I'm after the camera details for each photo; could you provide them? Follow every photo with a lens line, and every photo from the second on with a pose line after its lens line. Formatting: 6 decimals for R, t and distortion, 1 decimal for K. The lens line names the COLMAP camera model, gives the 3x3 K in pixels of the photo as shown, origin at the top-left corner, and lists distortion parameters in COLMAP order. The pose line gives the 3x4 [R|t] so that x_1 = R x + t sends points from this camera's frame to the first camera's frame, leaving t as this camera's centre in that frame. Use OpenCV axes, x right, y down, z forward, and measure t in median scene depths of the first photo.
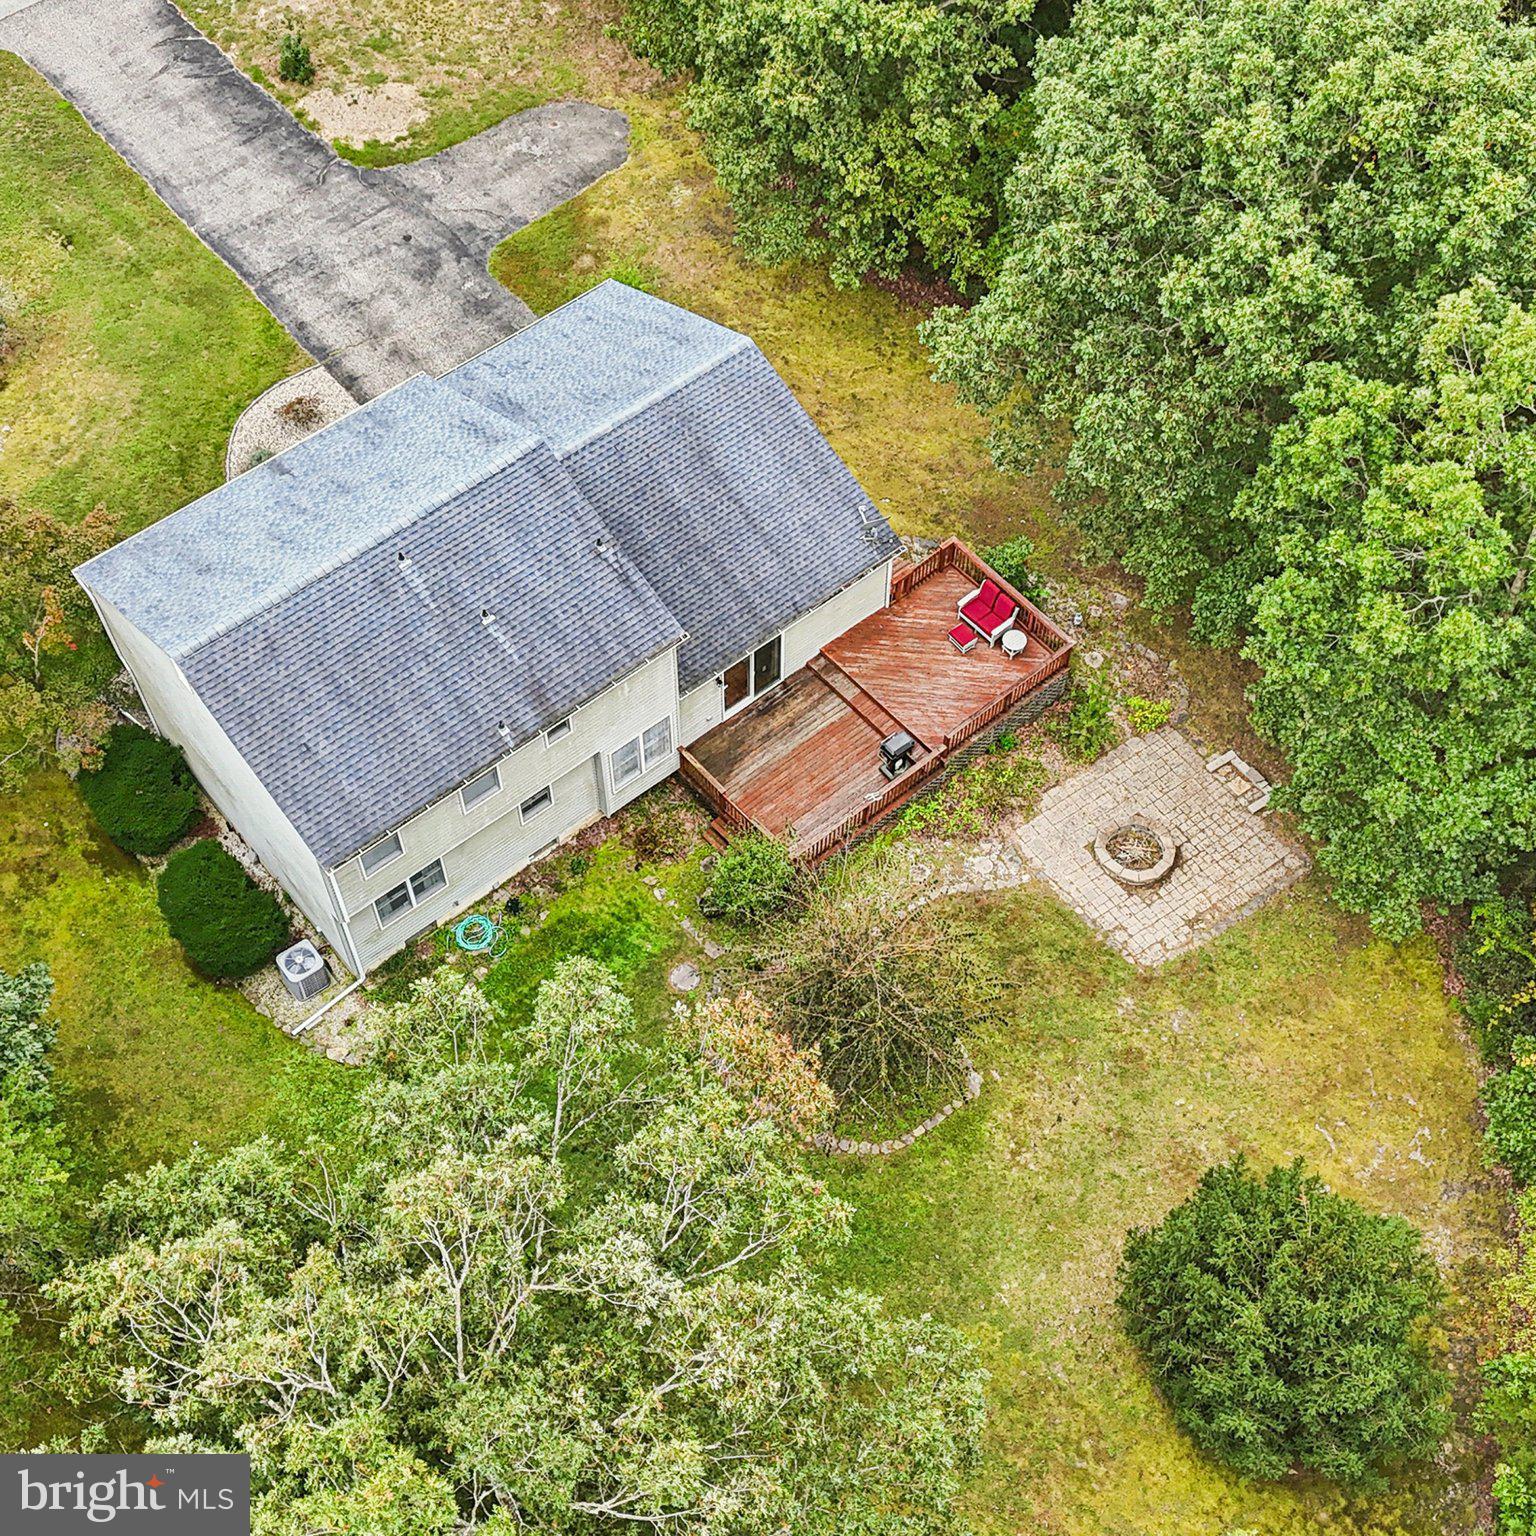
lens RADIAL K [[2046.3, 0, 768.9], [0, 2046.3, 761.1], [0, 0, 1]] dist [0.185162, -0.507966]
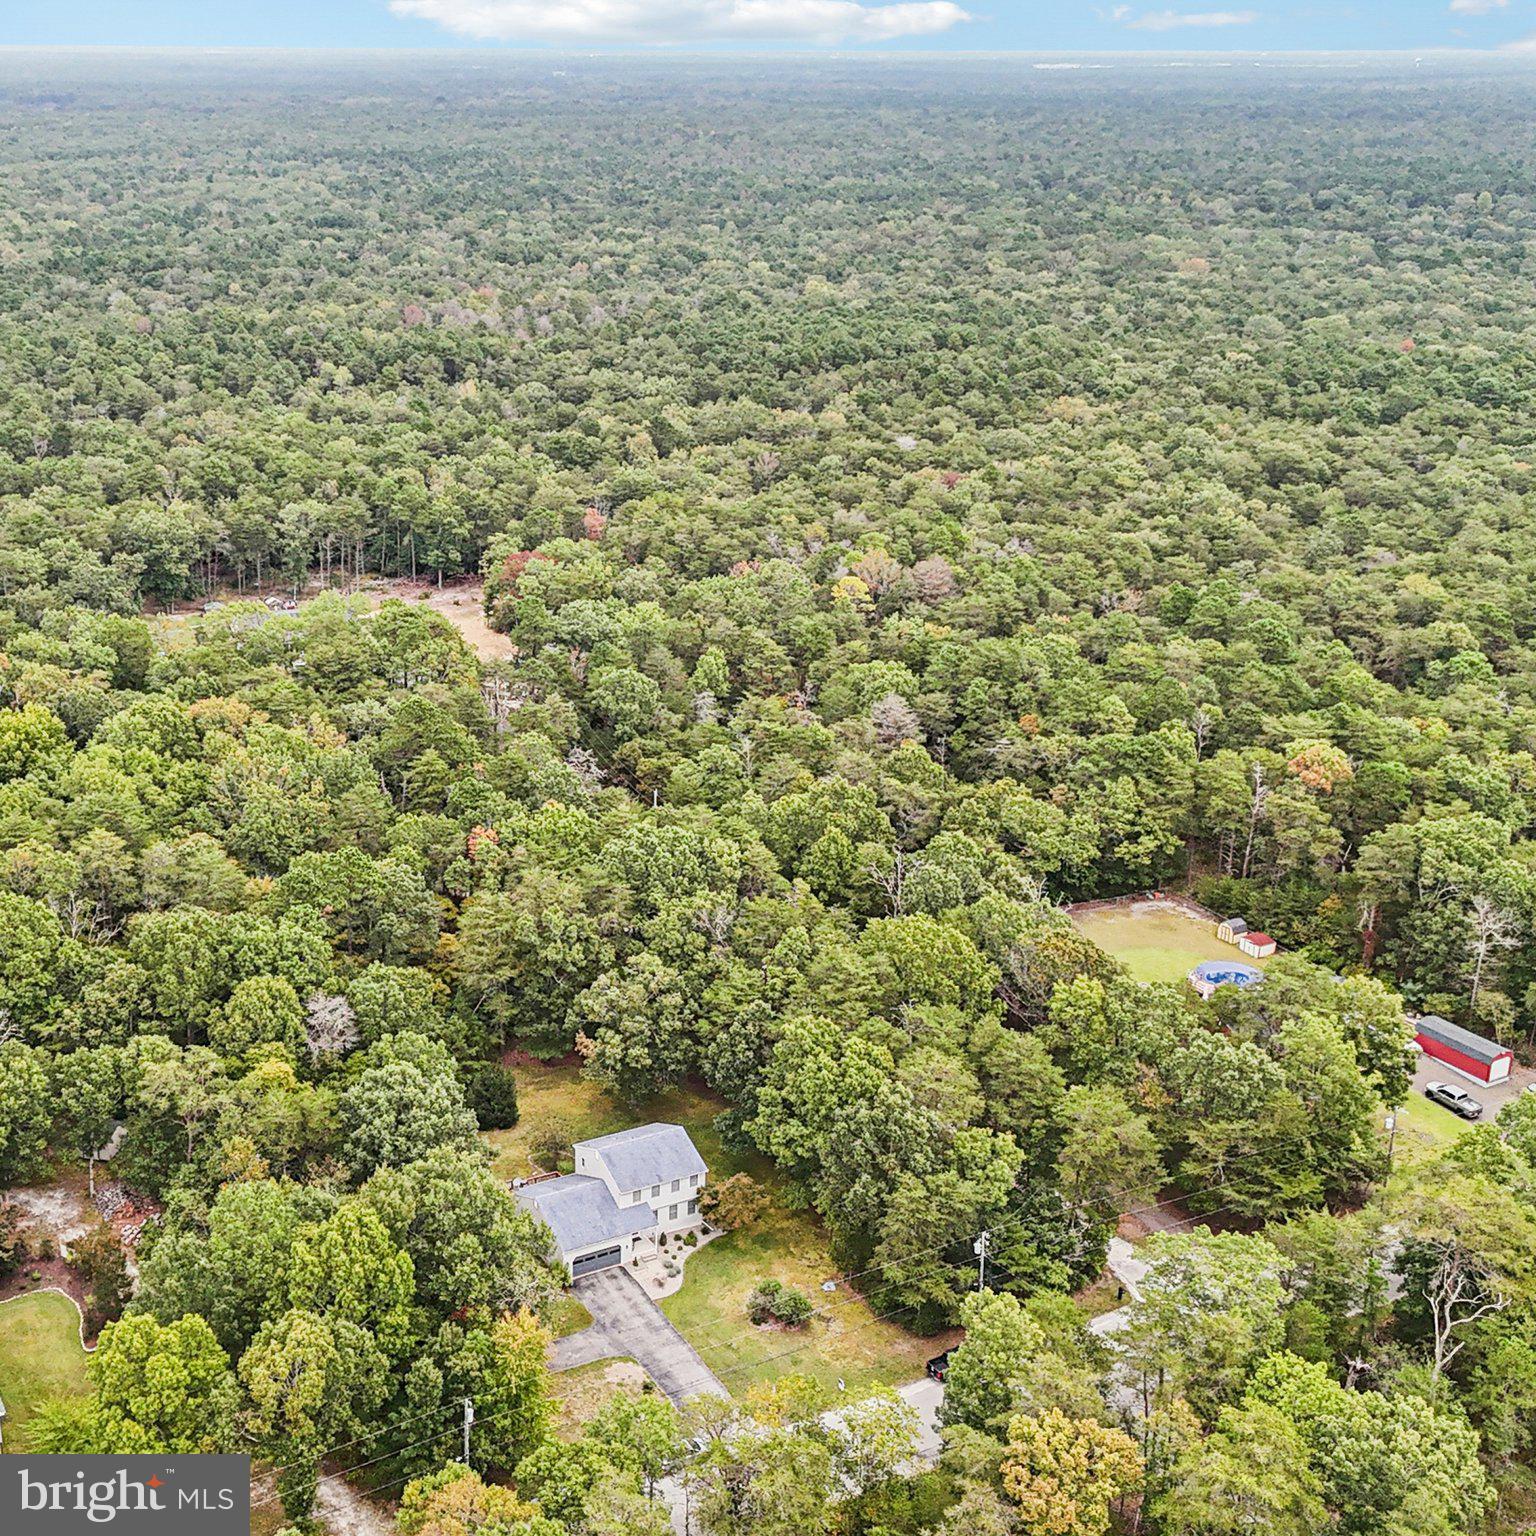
lens RADIAL K [[2066.3, 0, 625.4], [0, 2066.3, 763.6], [0, 0, 1]] dist [0.160319, -0.071797]
pose [[-0.977635, -0.081255, 0.193976, -0.723555], [0.169210, 0.243817, 0.954946, -3.439790], [-0.124888, 0.966411, -0.224615, 0.909794]]
